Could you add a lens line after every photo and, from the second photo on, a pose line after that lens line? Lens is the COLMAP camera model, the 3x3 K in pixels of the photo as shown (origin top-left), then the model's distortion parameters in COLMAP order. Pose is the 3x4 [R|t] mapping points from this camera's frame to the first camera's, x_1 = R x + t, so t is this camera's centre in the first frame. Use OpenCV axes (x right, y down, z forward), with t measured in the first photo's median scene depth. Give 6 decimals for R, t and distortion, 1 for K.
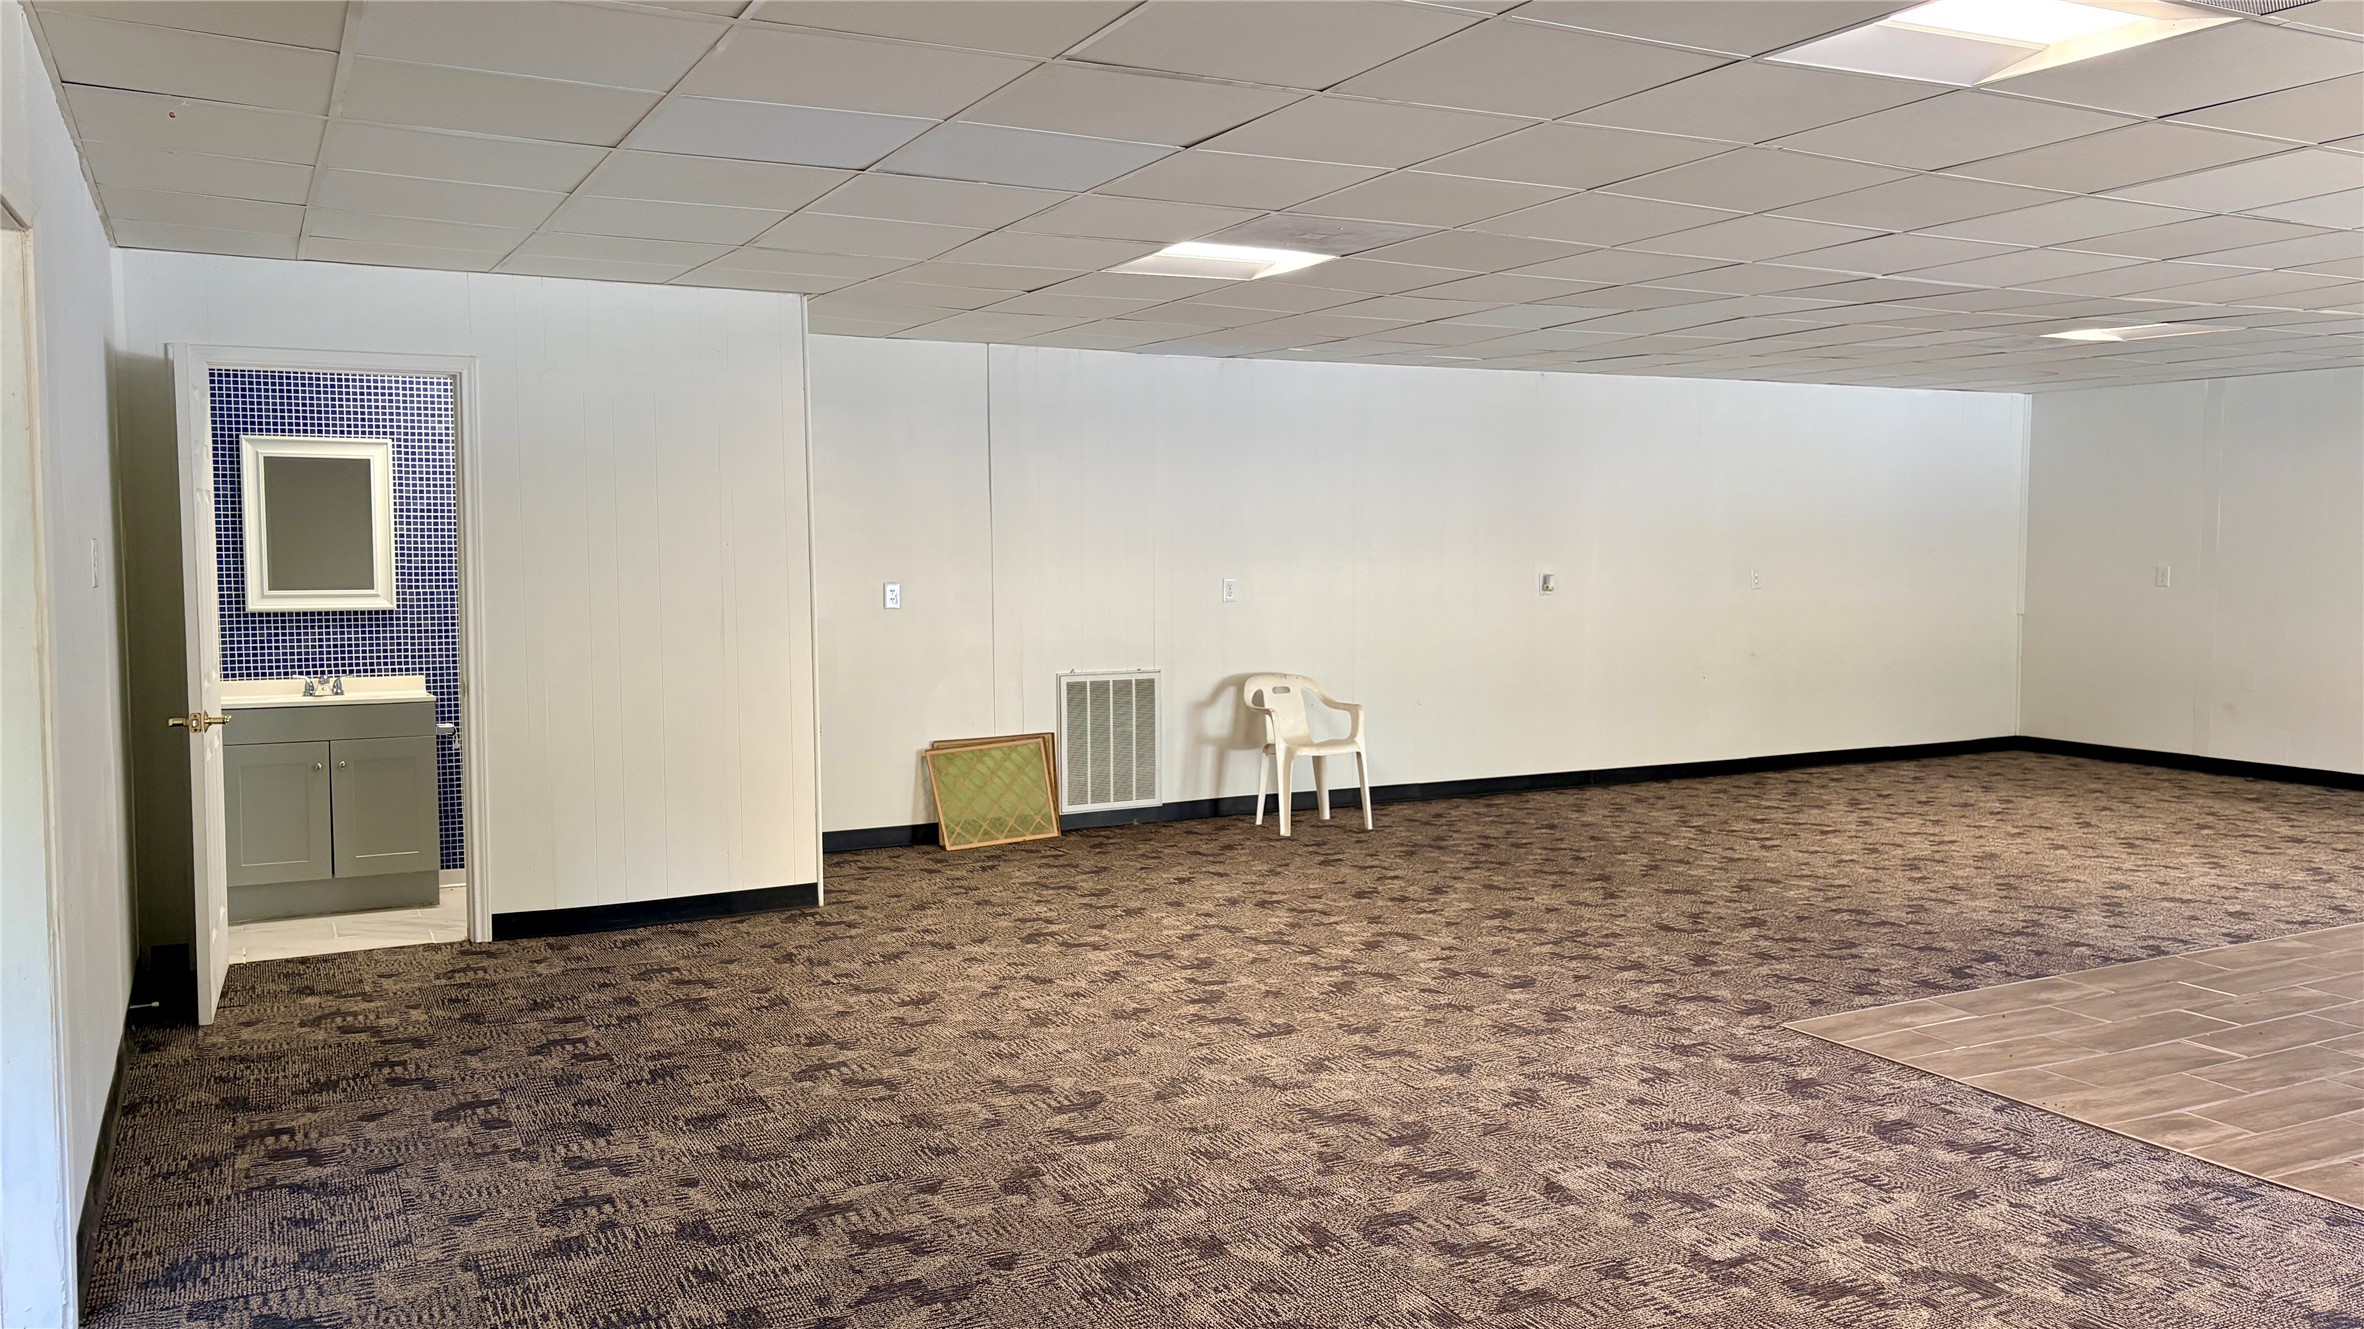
lens RADIAL K [[1800.5, 0, 1182.1], [0, 1800.5, 662.3], [0, 0, 1]] dist [0.052431, -0.039976]
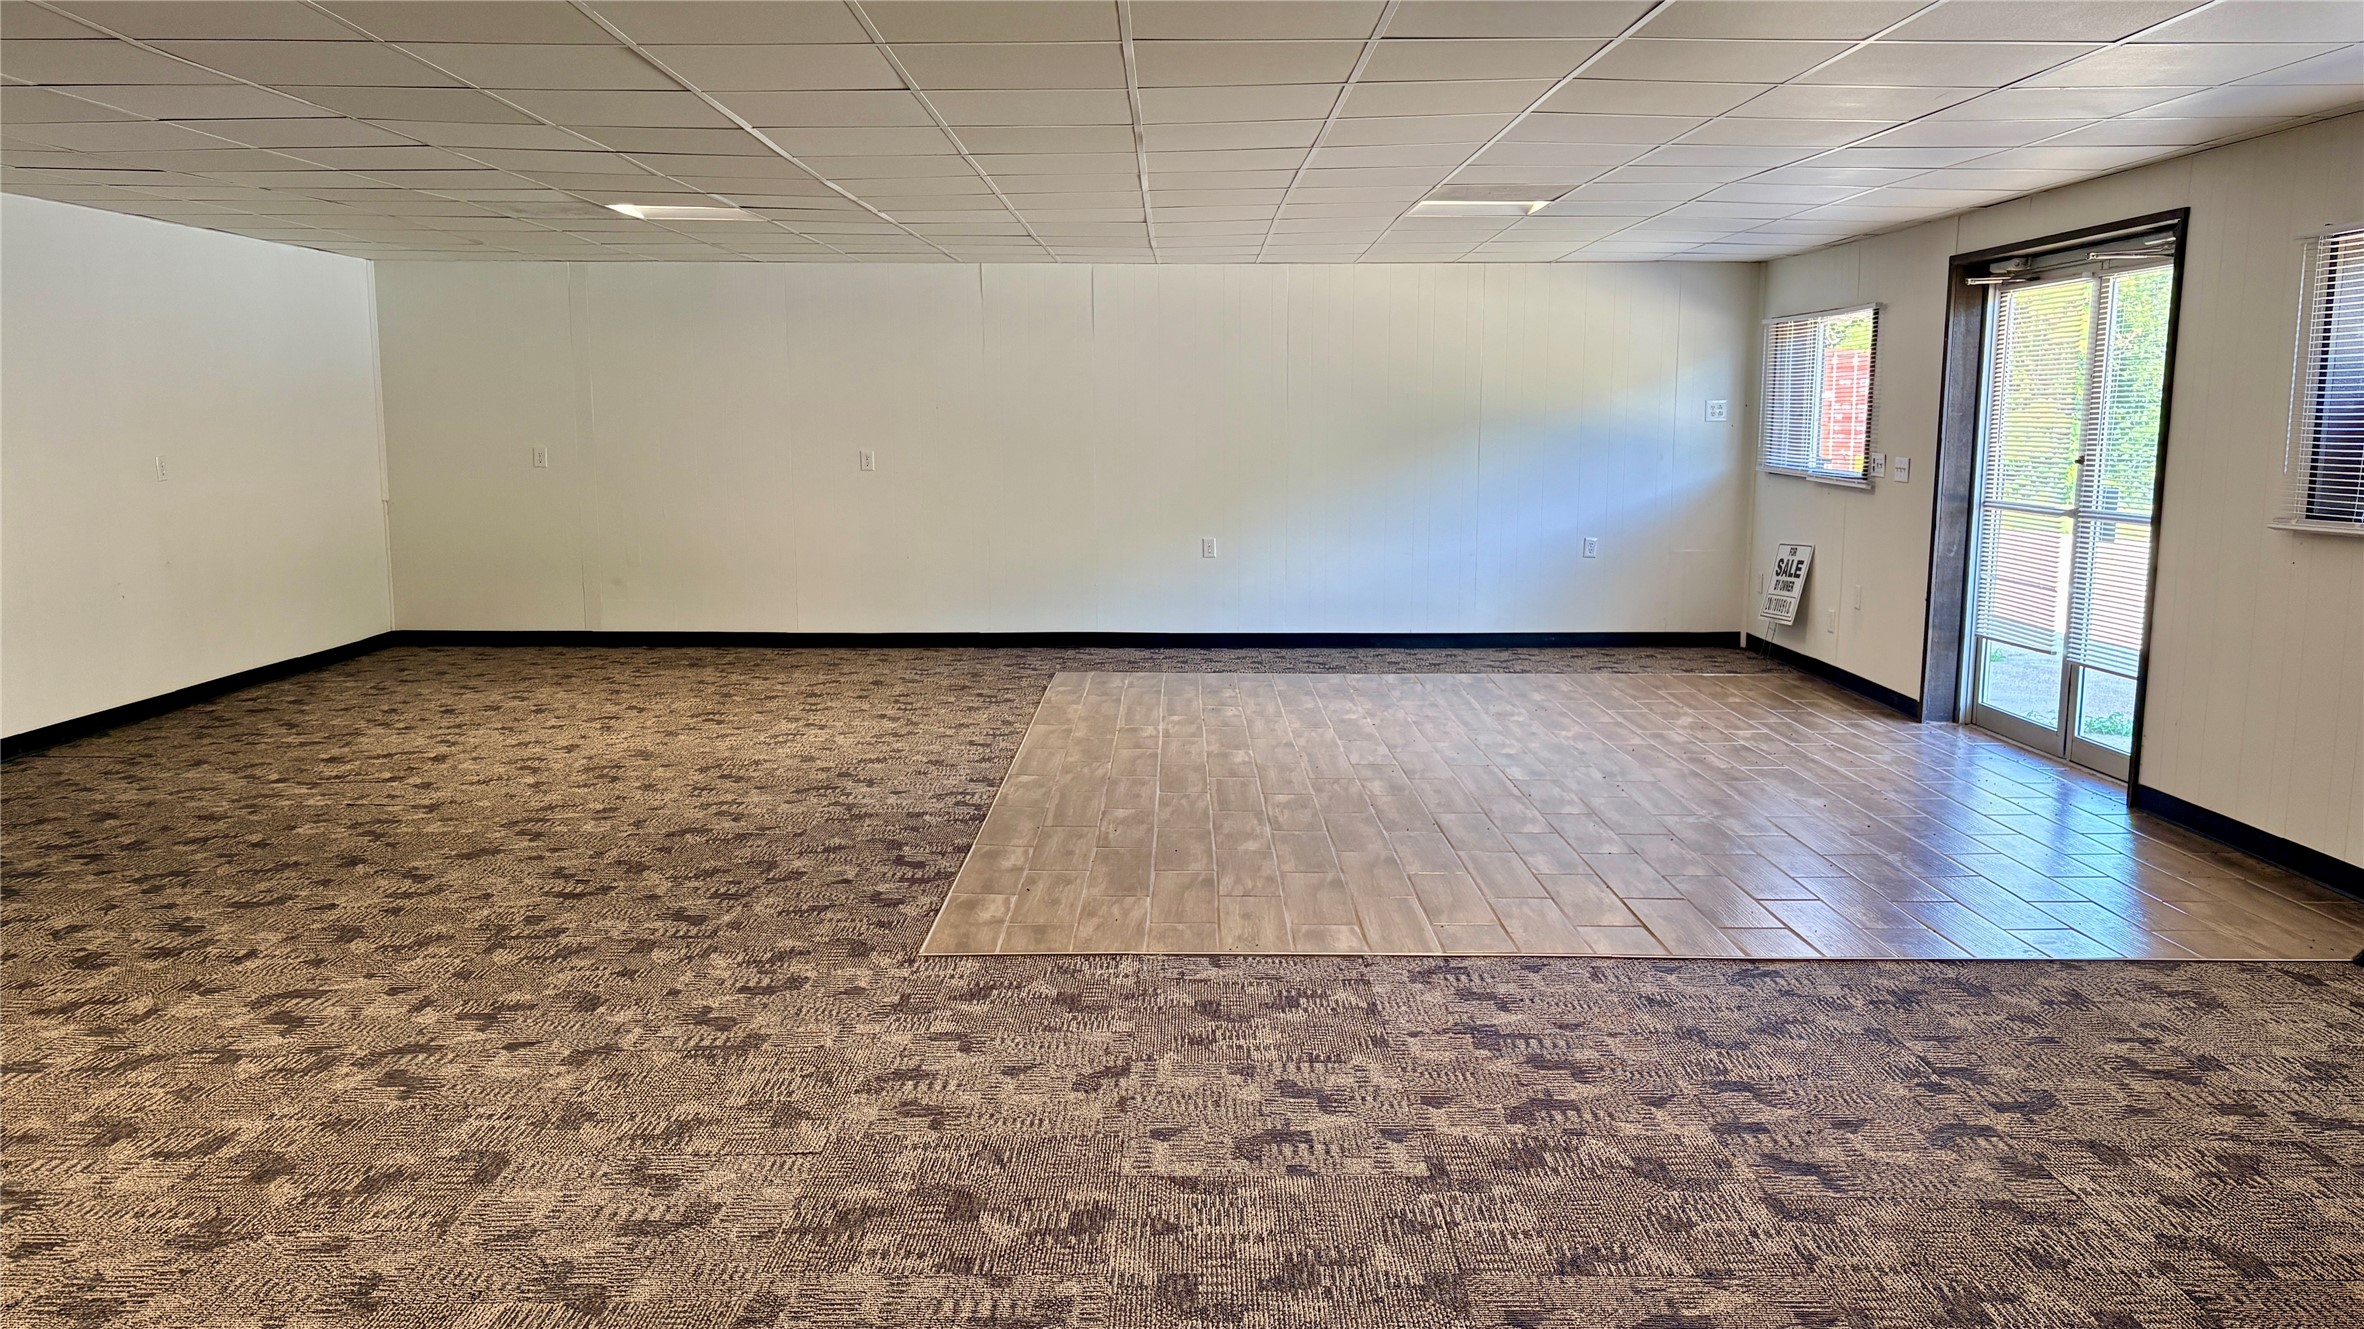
lens RADIAL K [[1800.5, 0, 1175.9], [0, 1800.5, 655.1], [0, 0, 1]] dist [0.052431, -0.039976]
pose [[0.467347, -0.119783, 0.875922, -0.524127], [0.063031, 0.992772, 0.102132, -0.050053], [-0.881824, 0.007479, 0.471519, 0.588450]]
